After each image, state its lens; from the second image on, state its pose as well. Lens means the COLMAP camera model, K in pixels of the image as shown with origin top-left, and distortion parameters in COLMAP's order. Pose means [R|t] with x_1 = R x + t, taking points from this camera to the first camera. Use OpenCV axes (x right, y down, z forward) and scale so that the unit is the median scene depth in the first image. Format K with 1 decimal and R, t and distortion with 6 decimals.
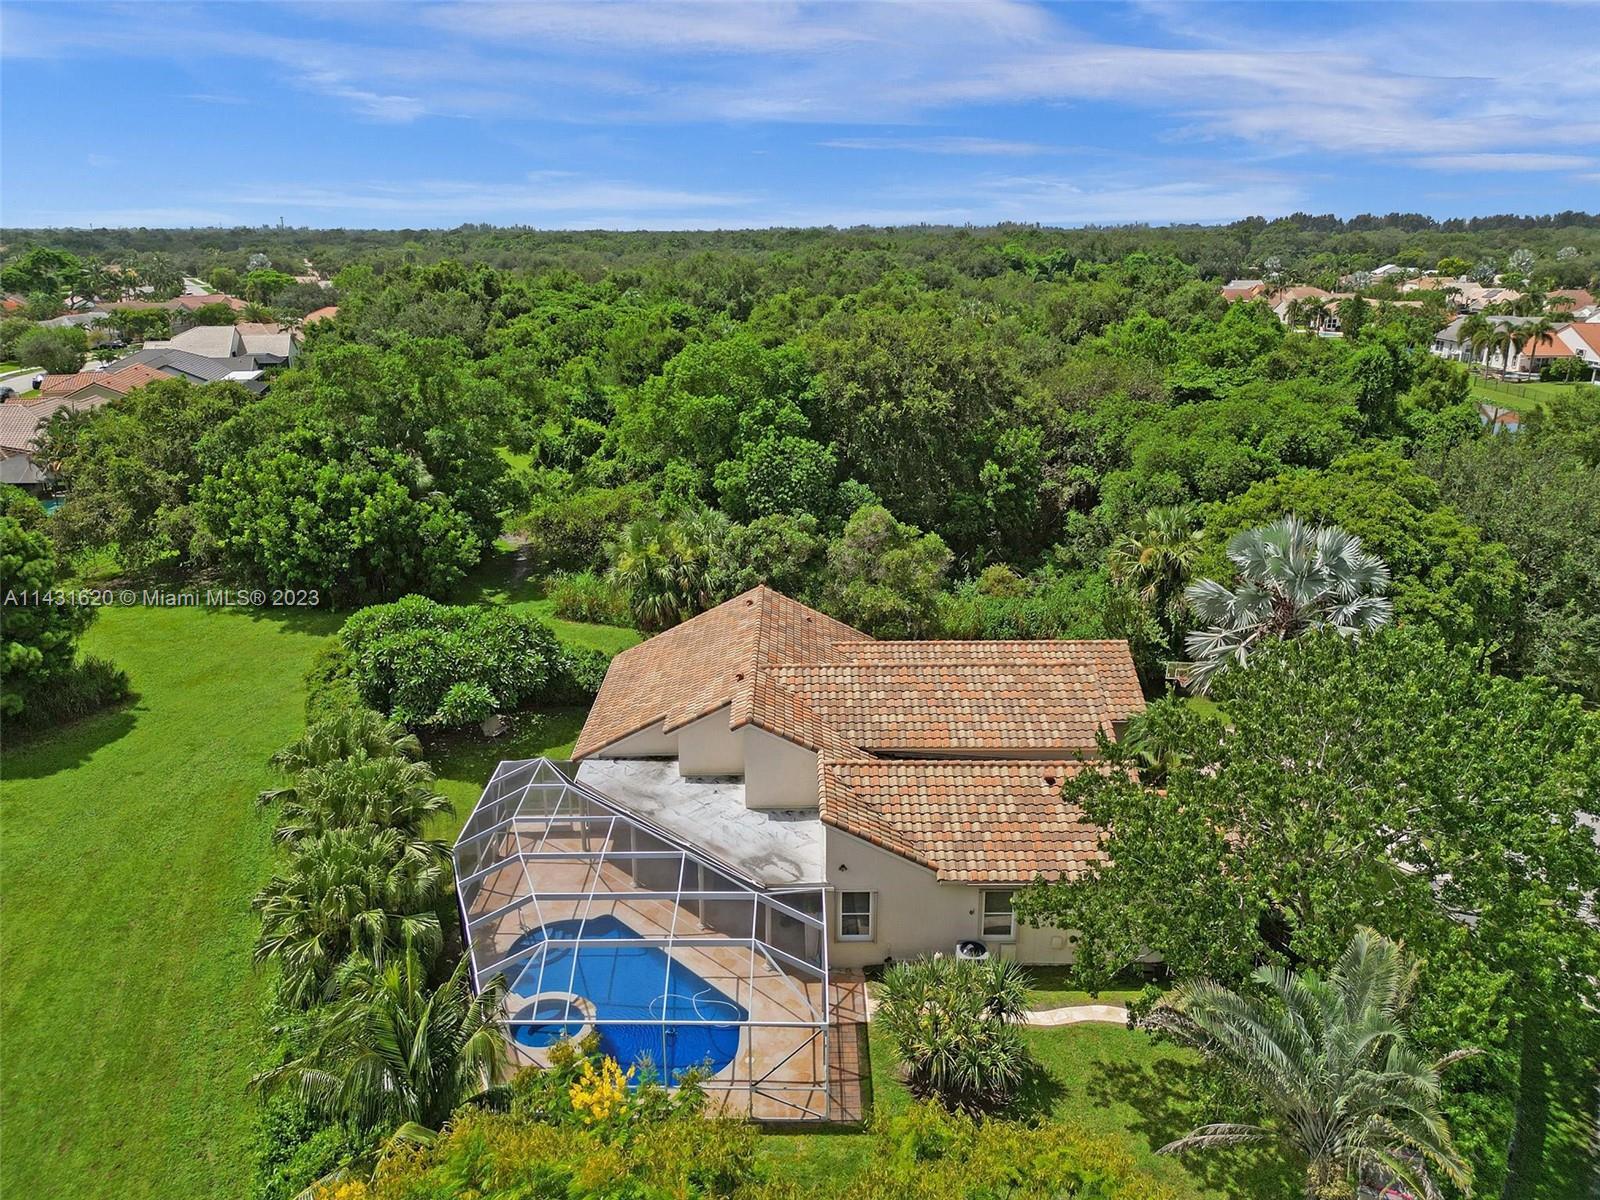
lens RADIAL K [[1097.7, 0, 791.5], [0, 1097.7, 599.3], [0, 0, 1]] dist [0.006080, 0.000335]
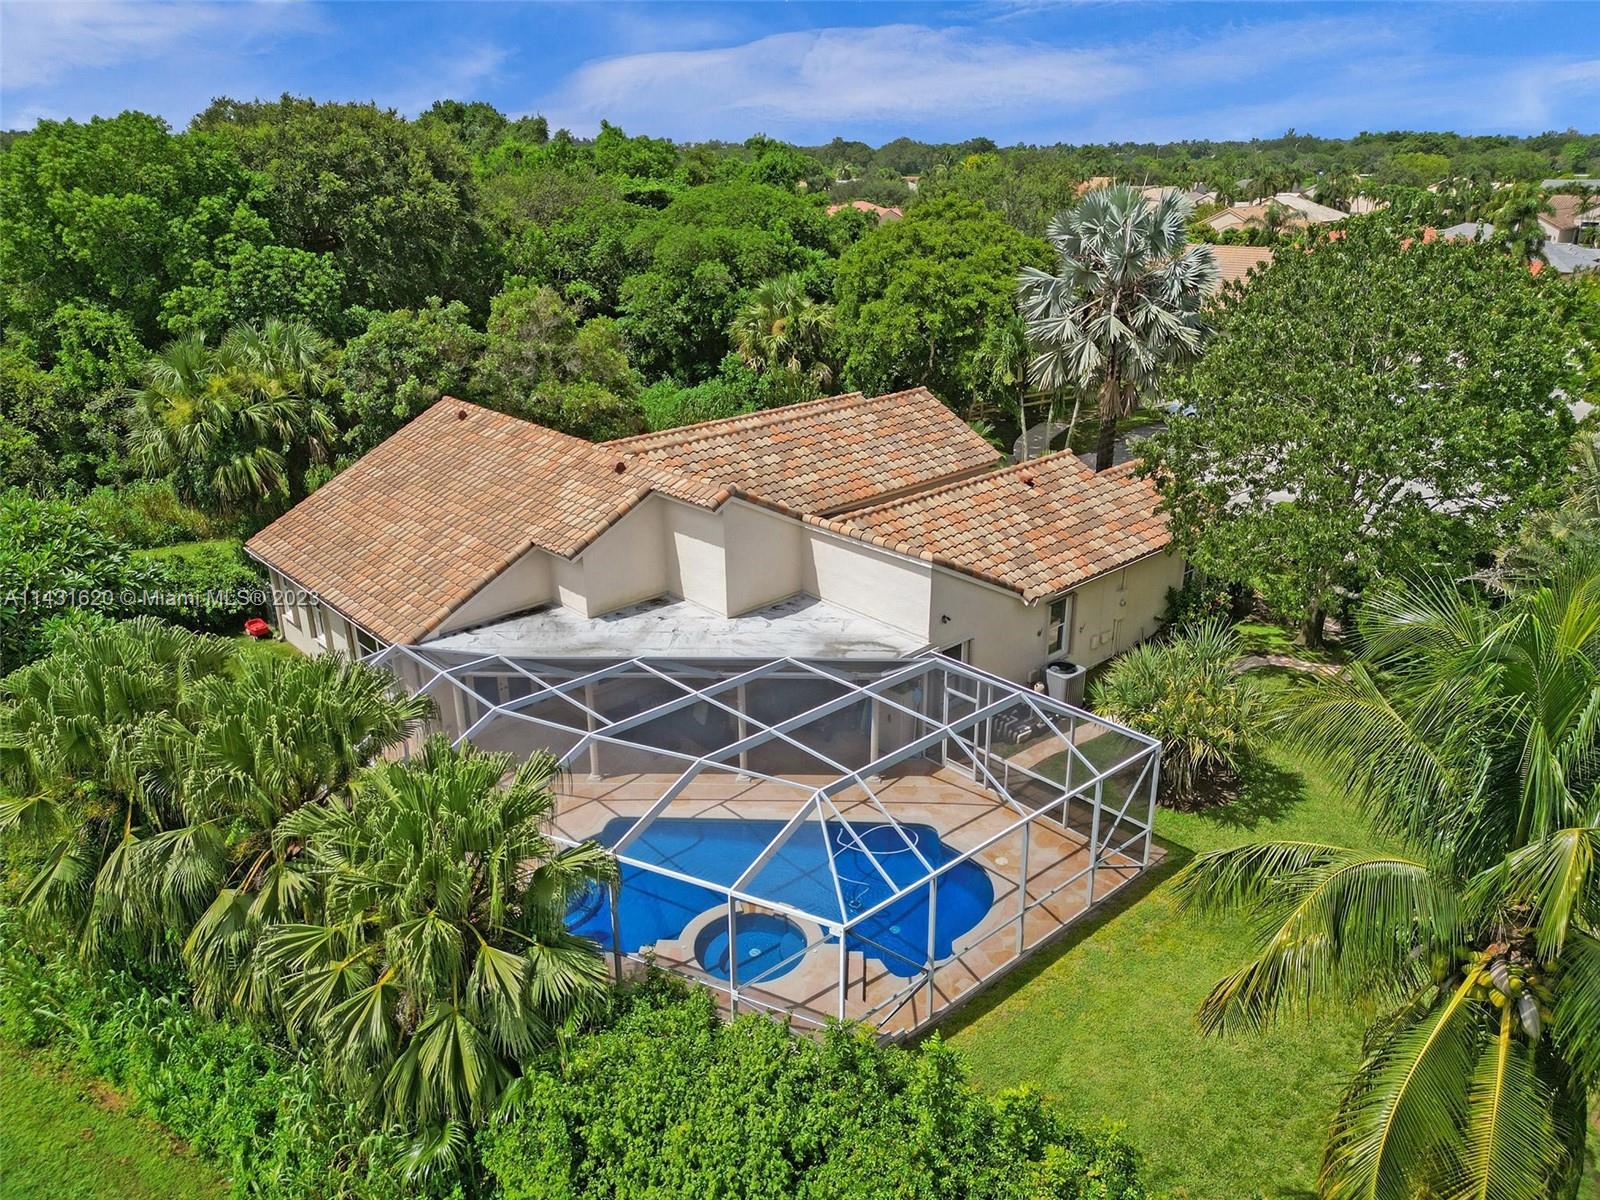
lens RADIAL K [[1097.7, 0, 801.2], [0, 1097.7, 593.8], [0, 0, 1]] dist [0.006080, 0.000335]
pose [[0.724678, -0.247156, 0.643239, -0.452680], [0.209700, 0.968289, 0.135803, 0.080800], [-0.656405, 0.036474, 0.753526, 0.393550]]
